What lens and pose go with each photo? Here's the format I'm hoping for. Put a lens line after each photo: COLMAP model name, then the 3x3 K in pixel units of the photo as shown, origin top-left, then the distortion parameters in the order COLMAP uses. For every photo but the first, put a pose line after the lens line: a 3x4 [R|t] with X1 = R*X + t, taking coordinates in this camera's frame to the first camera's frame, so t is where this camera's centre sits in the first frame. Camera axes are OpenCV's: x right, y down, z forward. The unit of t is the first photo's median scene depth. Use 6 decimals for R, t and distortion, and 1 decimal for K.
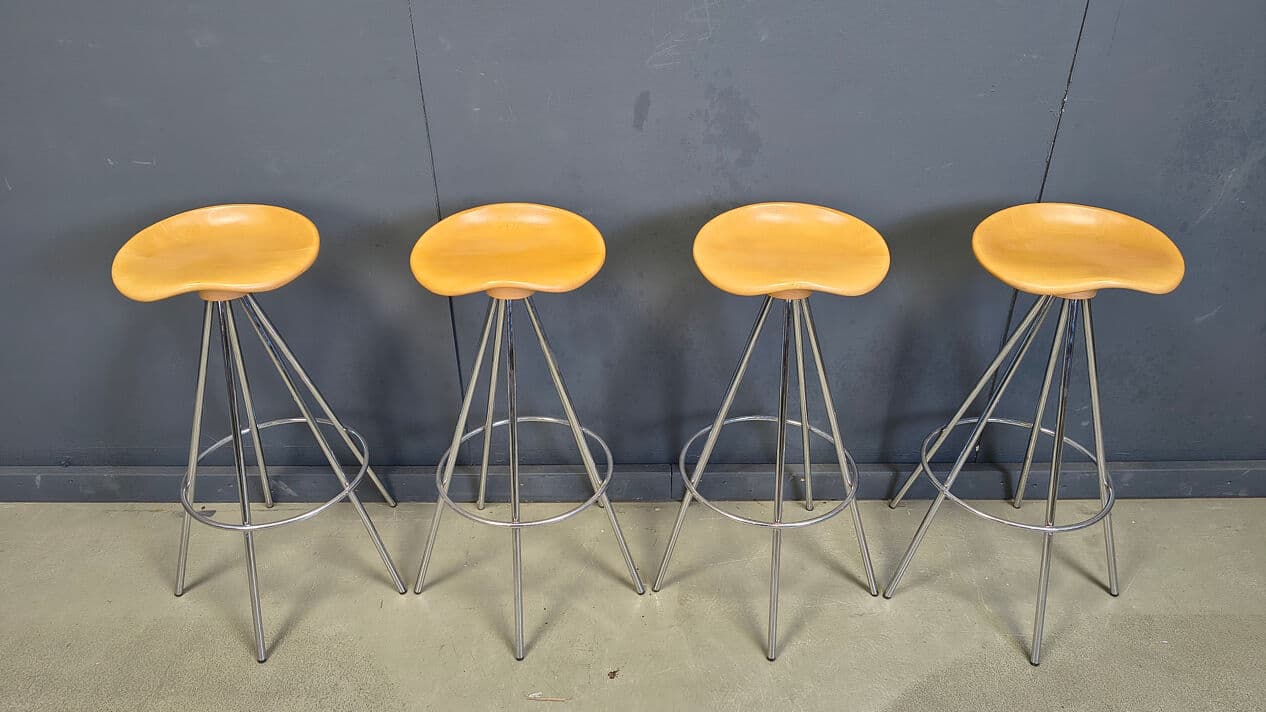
lens RADIAL K [[869.6, 0, 628.4], [0, 869.6, 359.1], [0, 0, 1]] dist [0.045353, -0.053971]
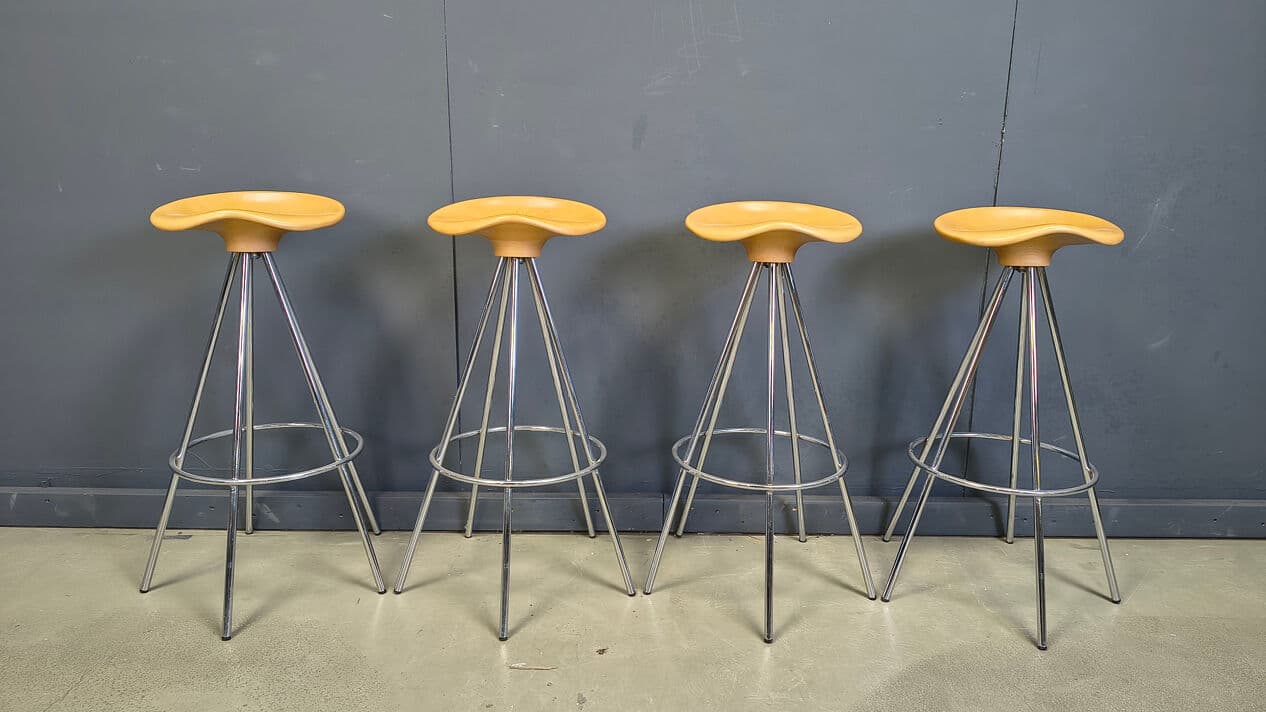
lens RADIAL K [[869.6, 0, 640.9], [0, 869.6, 359.4], [0, 0, 1]] dist [0.045353, -0.053971]
pose [[0.999427, 0.020916, 0.026594, -0.006782], [-0.011530, 0.949530, -0.313463, 0.331201], [-0.031809, 0.312977, 0.949228, 0.005502]]
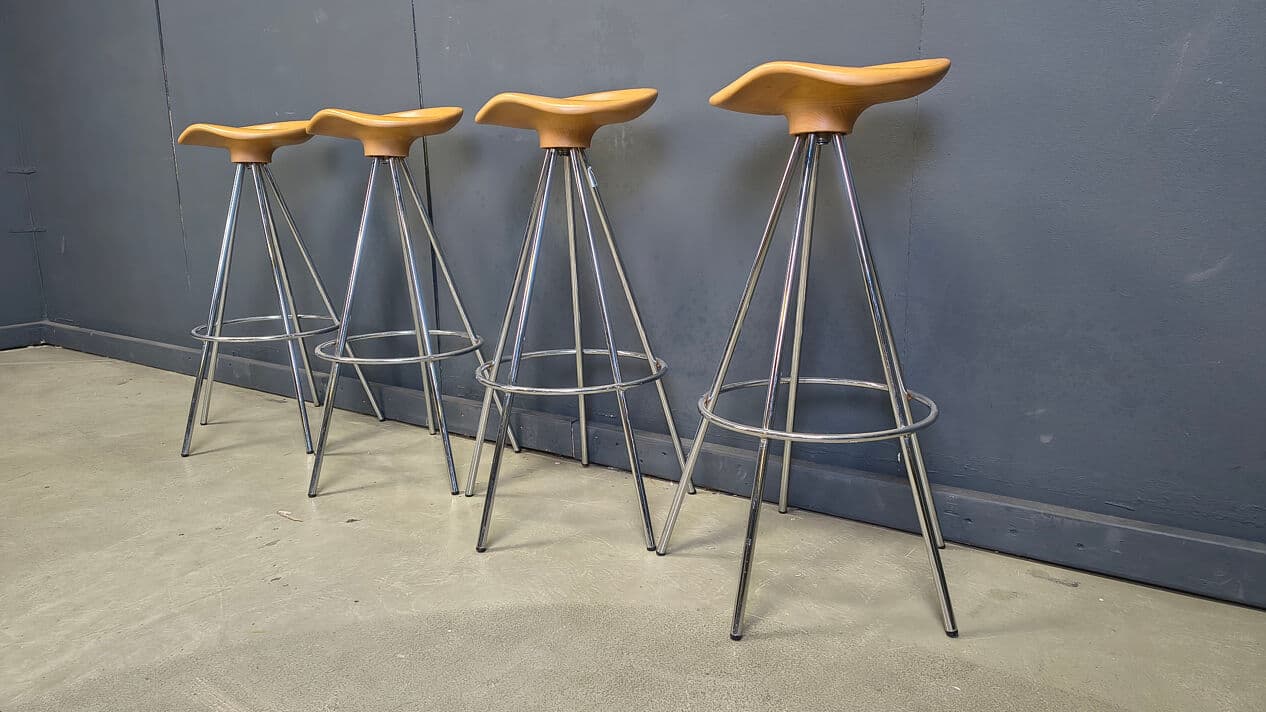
lens RADIAL K [[869.6, 0, 626.5], [0, 869.6, 362.2], [0, 0, 1]] dist [0.045353, -0.053971]
pose [[0.806638, 0.110286, -0.580665, 0.731398], [-0.292841, 0.927948, -0.230557, 0.308102], [0.513400, 0.356019, 0.780814, 0.299656]]
